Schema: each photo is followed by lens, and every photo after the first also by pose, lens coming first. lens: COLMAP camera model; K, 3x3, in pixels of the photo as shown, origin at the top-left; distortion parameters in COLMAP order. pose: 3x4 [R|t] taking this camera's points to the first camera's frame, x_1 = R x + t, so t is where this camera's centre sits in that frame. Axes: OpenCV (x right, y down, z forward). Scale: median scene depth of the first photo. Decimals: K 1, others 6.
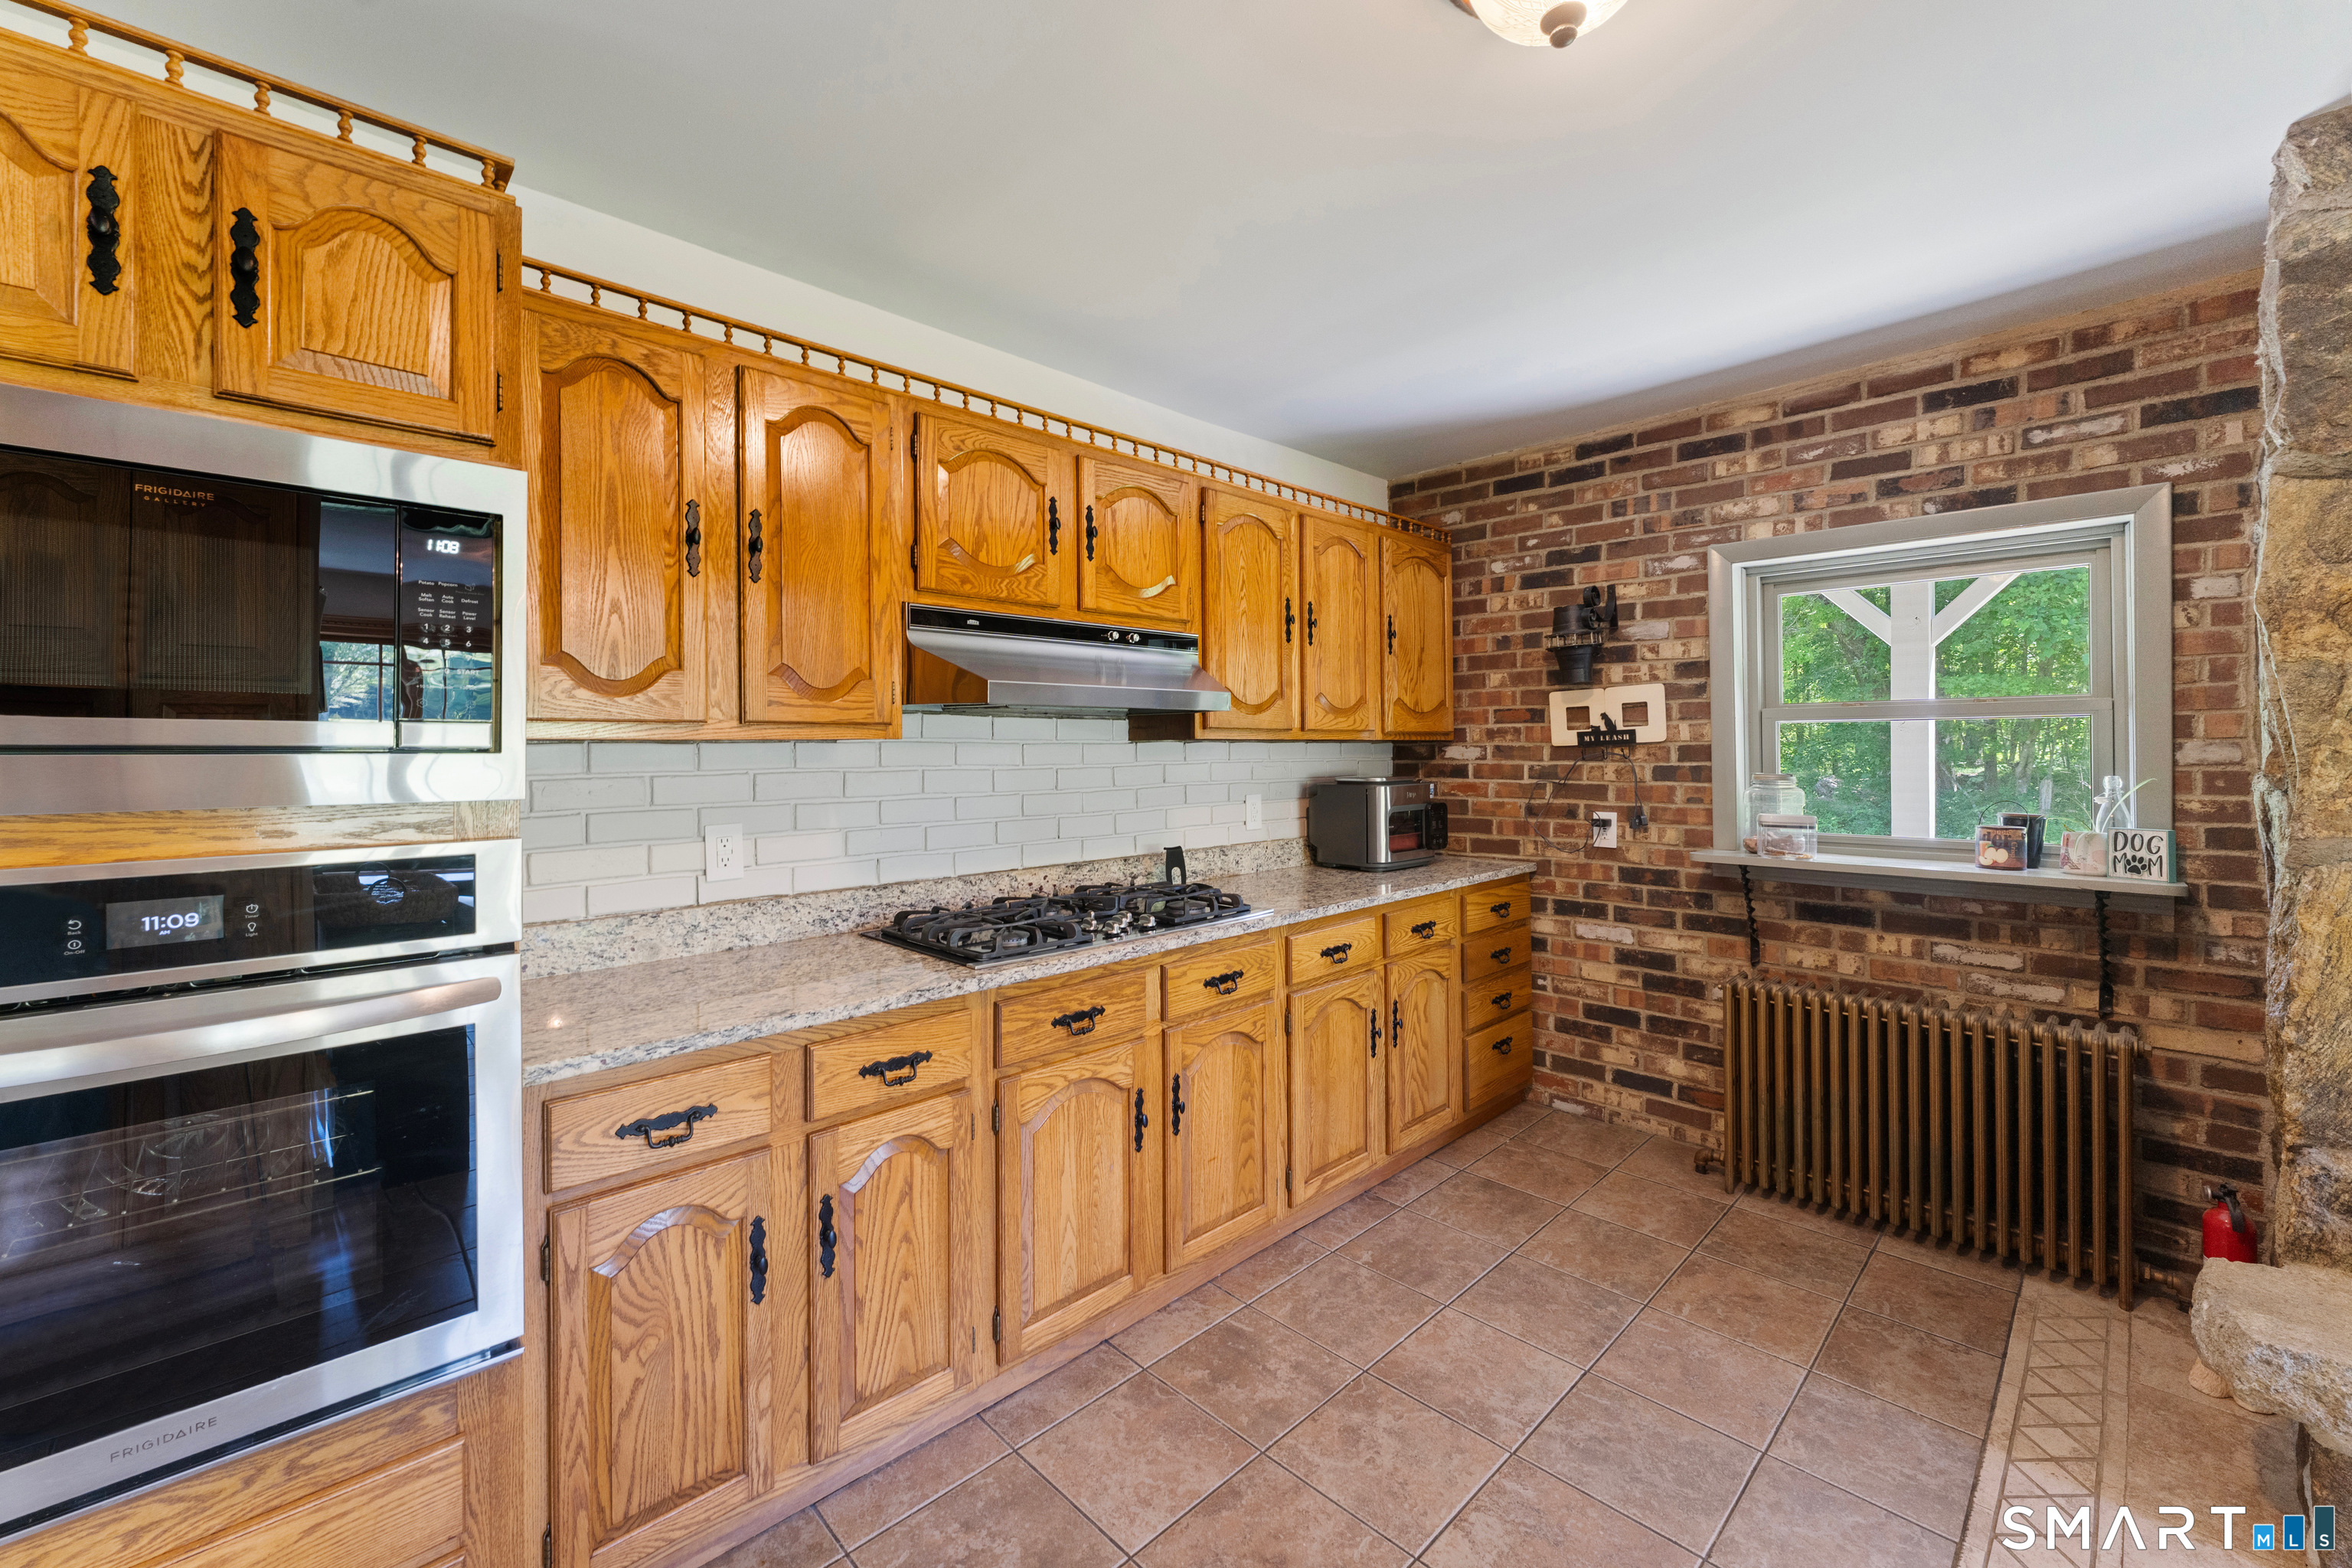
lens RADIAL K [[954.6, 0, 1179.6], [0, 954.6, 735.6], [0, 0, 1]] dist [-0.001570, -0.000357]
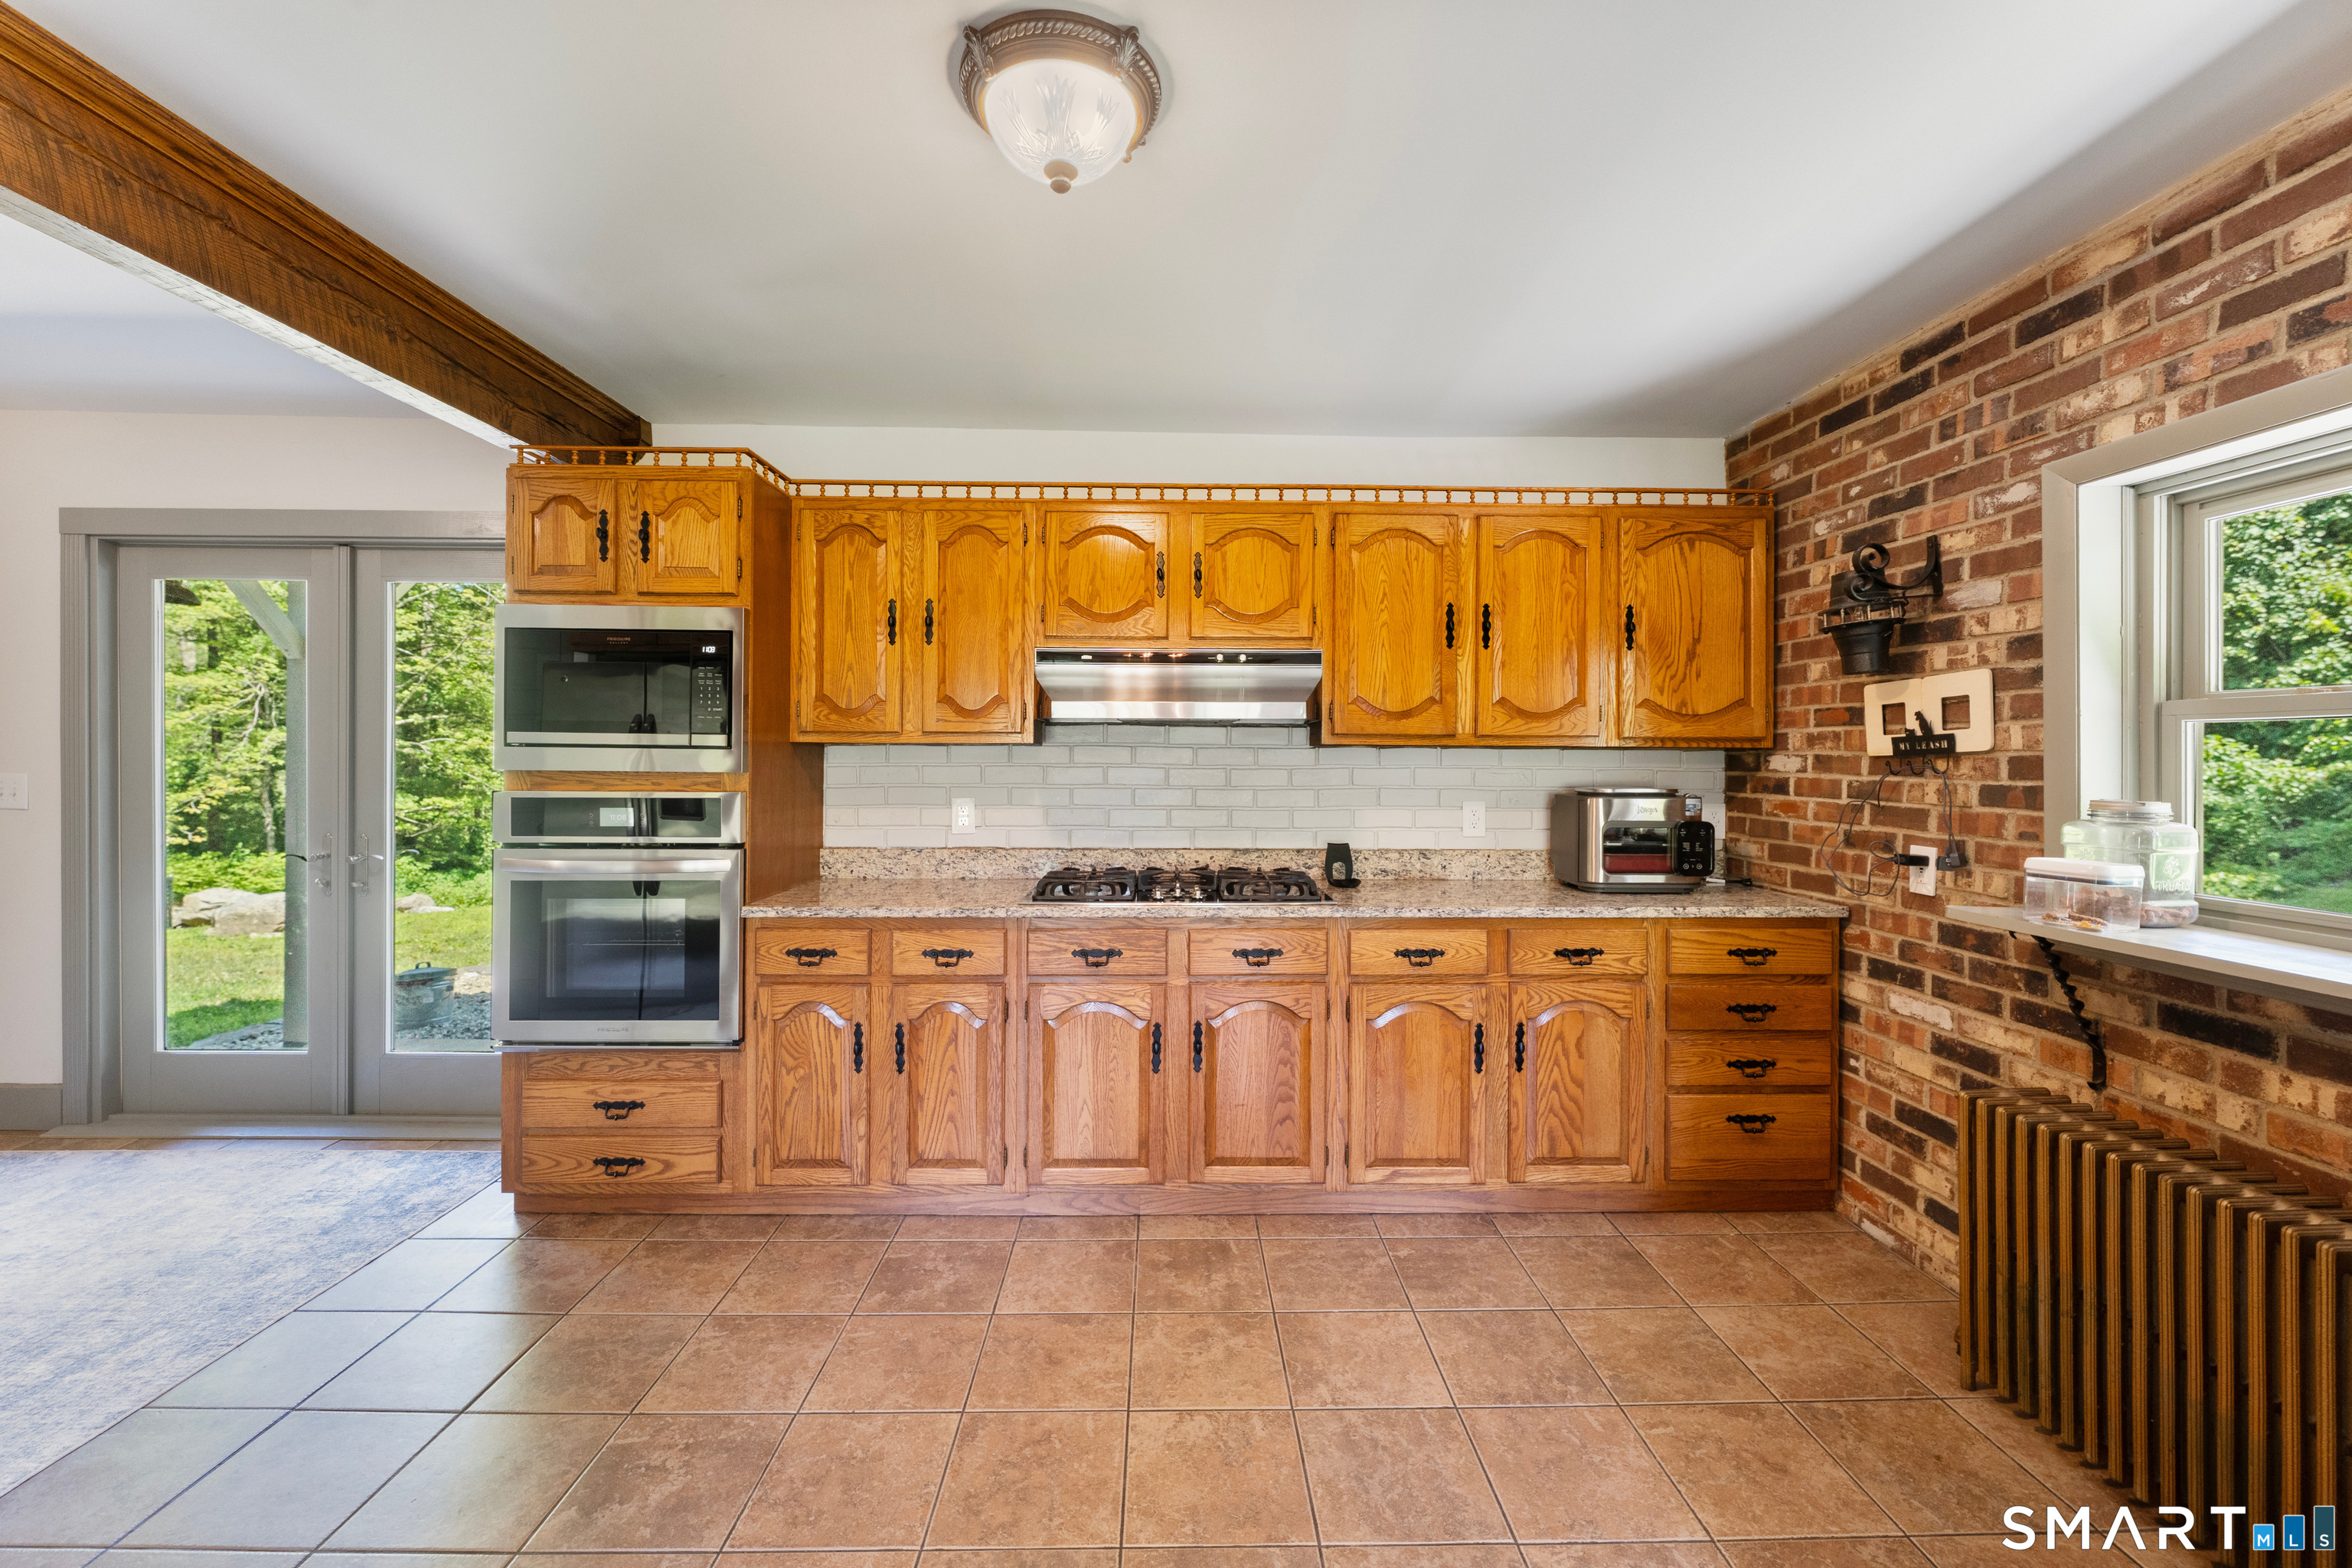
lens RADIAL K [[951.7, 0, 1179.9], [0, 951.7, 748.0], [0, 0, 1]] dist [0.002443, -0.000643]
pose [[0.727889, 0.005839, -0.685670, 0.561564], [-0.001837, 0.999977, 0.006565, 0.000678], [0.685693, -0.003519, 0.727883, 0.076386]]
